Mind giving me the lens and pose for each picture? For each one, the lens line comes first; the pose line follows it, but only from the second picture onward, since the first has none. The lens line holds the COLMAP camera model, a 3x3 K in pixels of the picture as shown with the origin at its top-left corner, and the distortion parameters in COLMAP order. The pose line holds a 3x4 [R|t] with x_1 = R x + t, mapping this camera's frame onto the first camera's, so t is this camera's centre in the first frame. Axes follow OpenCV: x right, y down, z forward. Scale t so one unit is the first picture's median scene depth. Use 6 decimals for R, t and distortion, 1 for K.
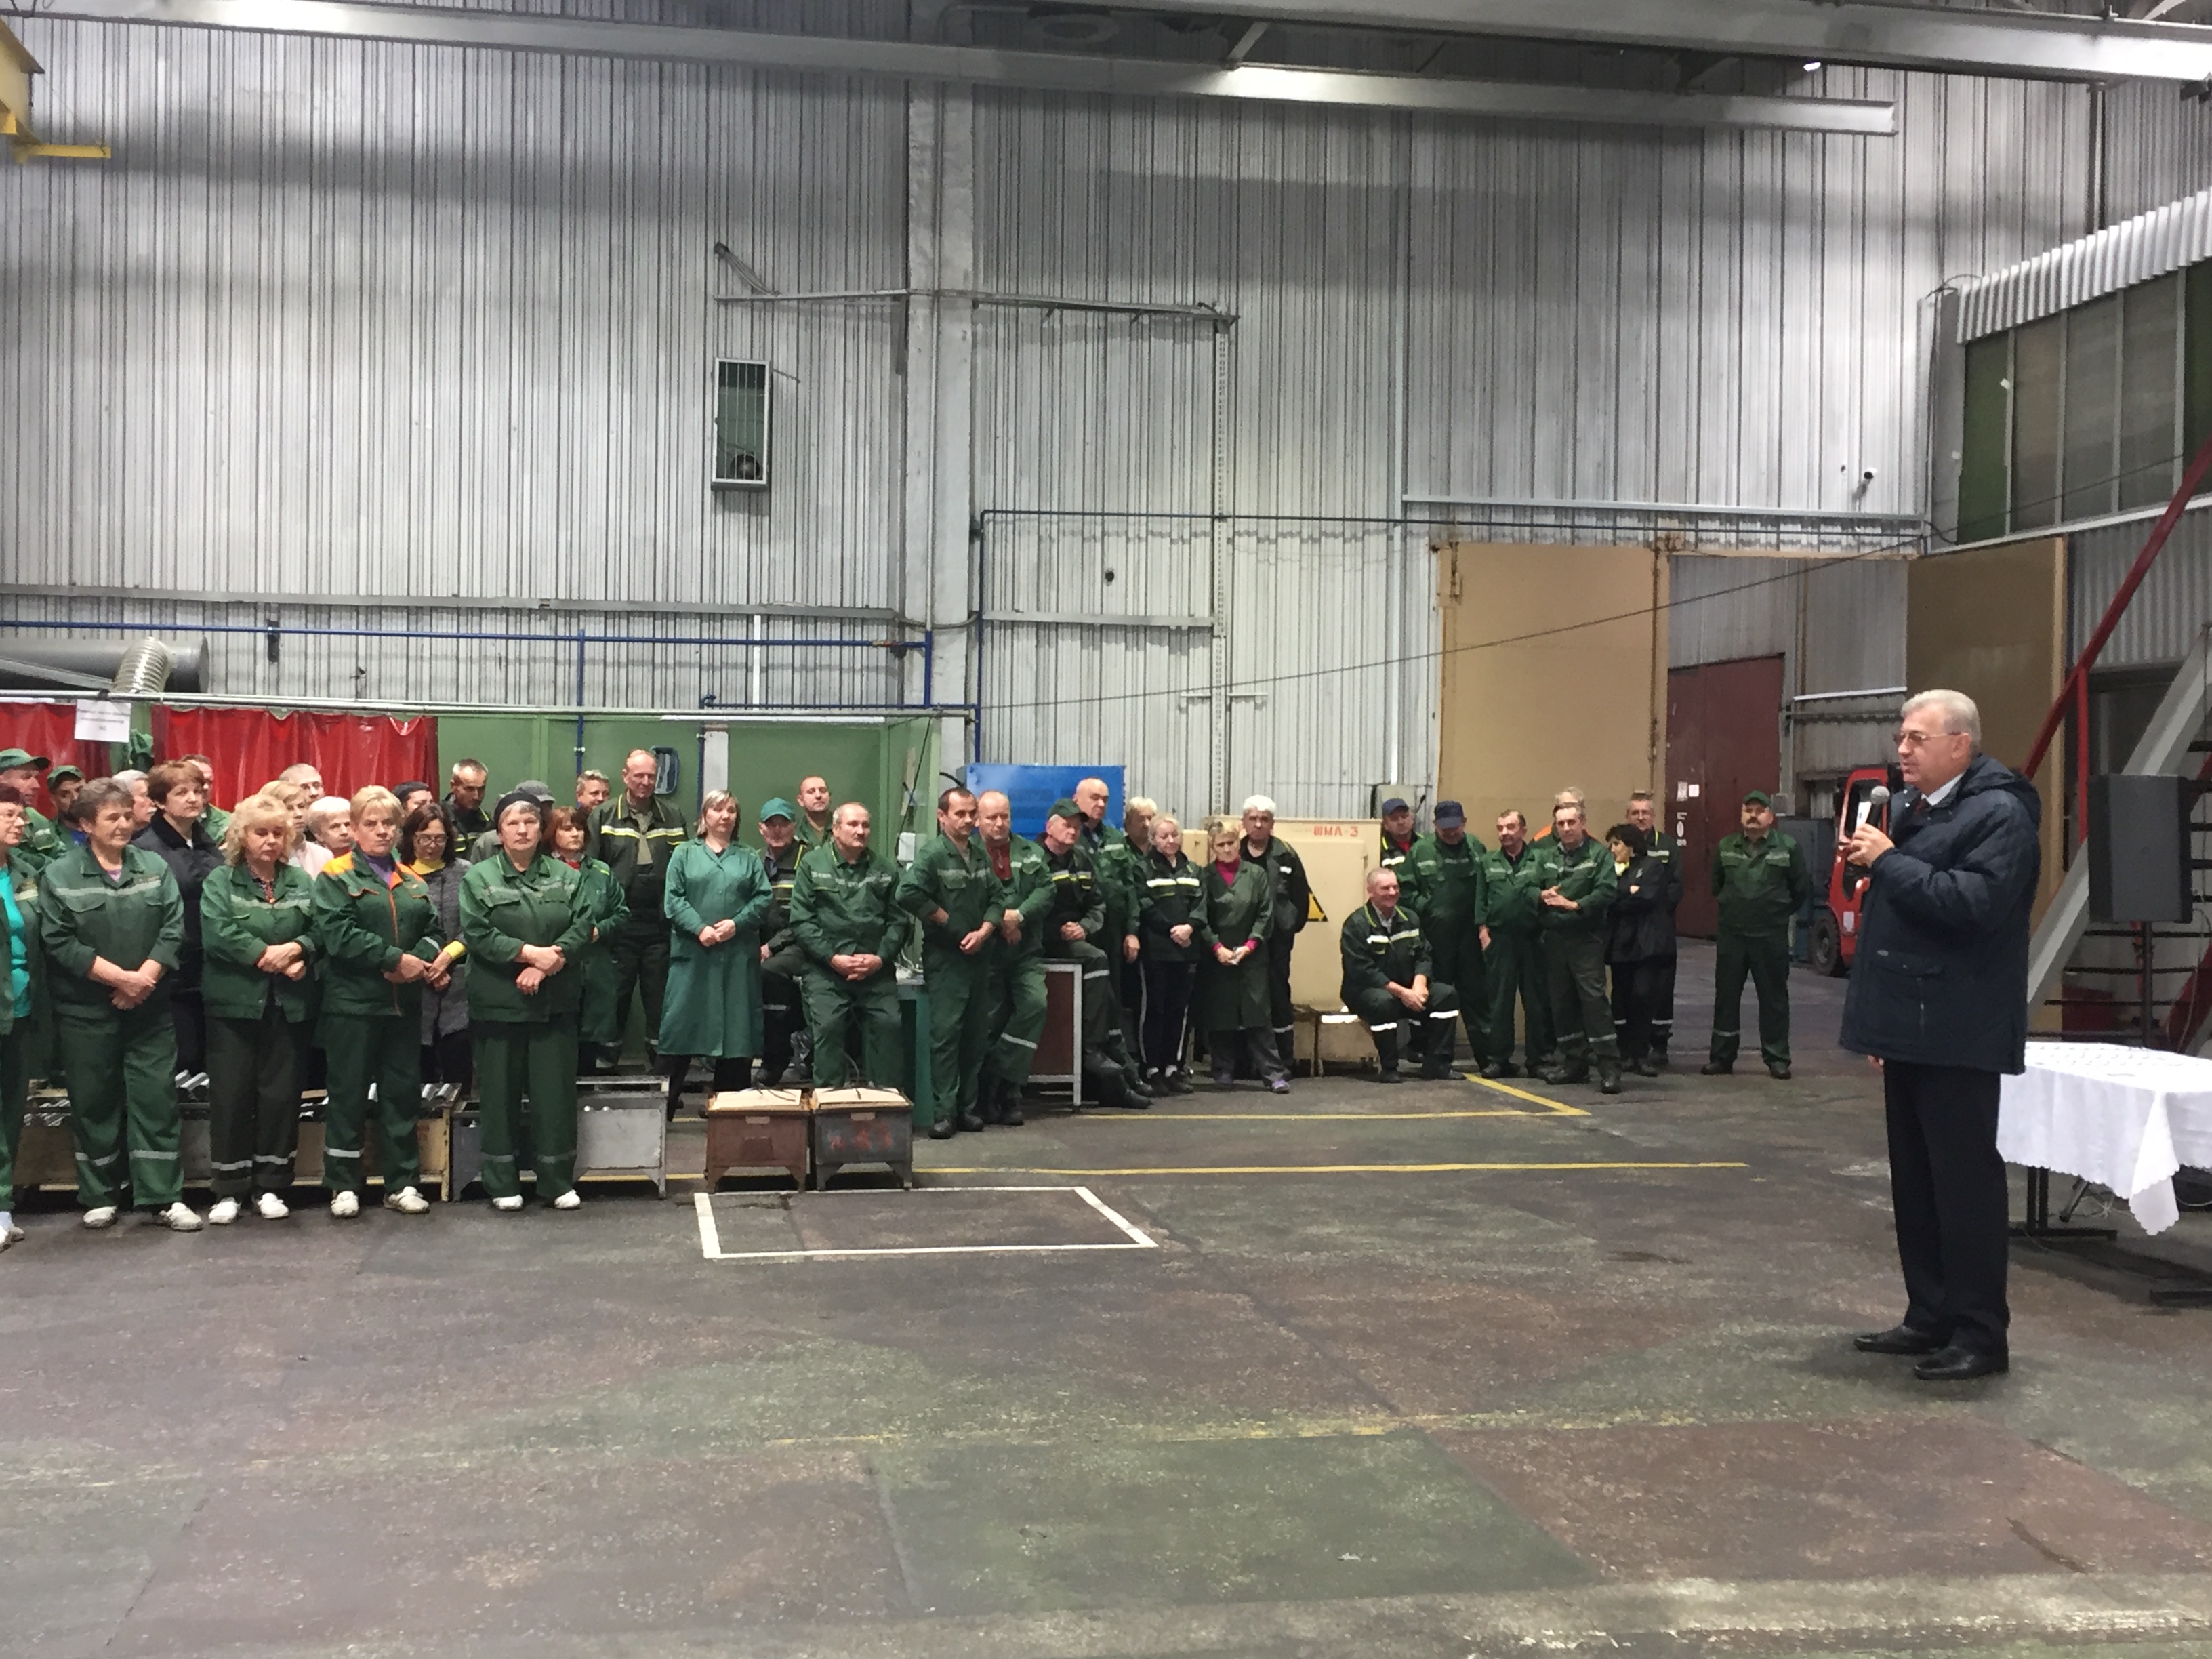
lens RADIAL K [[2515.9, 0, 1090.7], [0, 2515.9, 798.7], [0, 0, 1]] dist [0.047650, 0.032126]
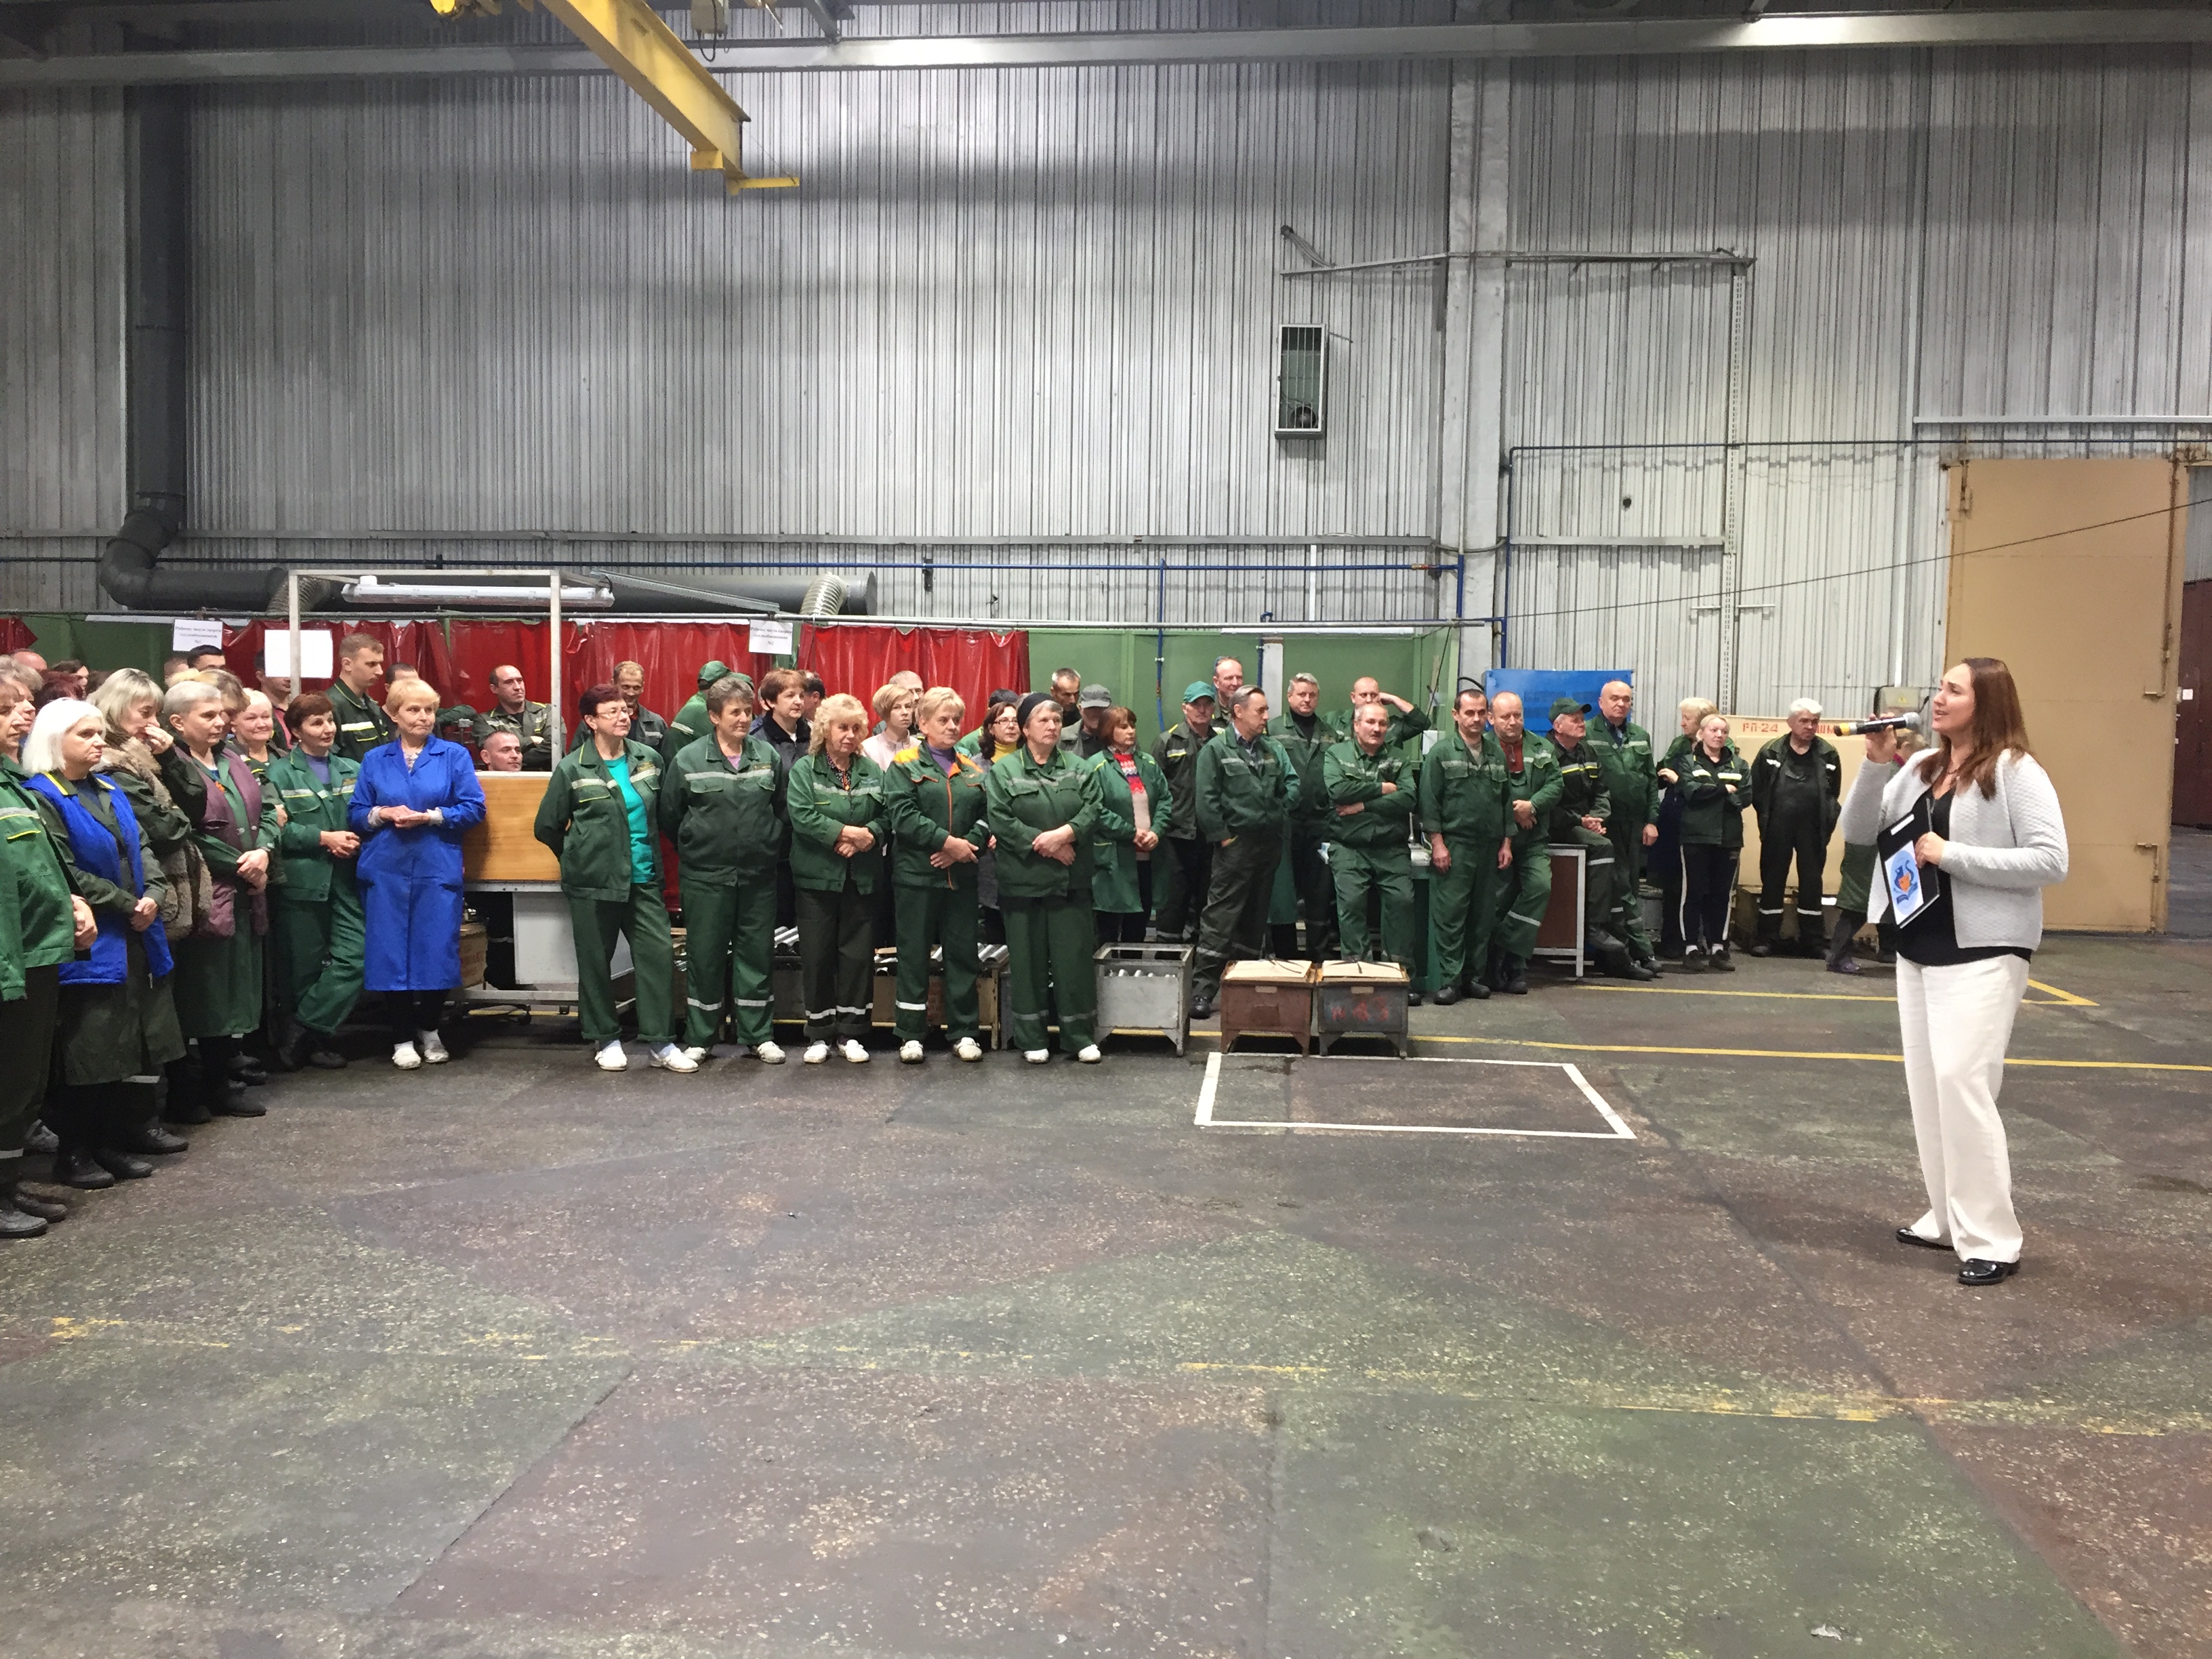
lens RADIAL K [[1876.1, 0, 1099.4], [0, 1876.1, 811.9], [0, 0, 1]] dist [0.077169, -0.102414]
pose [[0.962011, 0.015595, -0.272567, 0.013413], [-0.000017, 0.998371, 0.057061, 0.001751], [0.273012, -0.054888, 0.960443, 0.121645]]
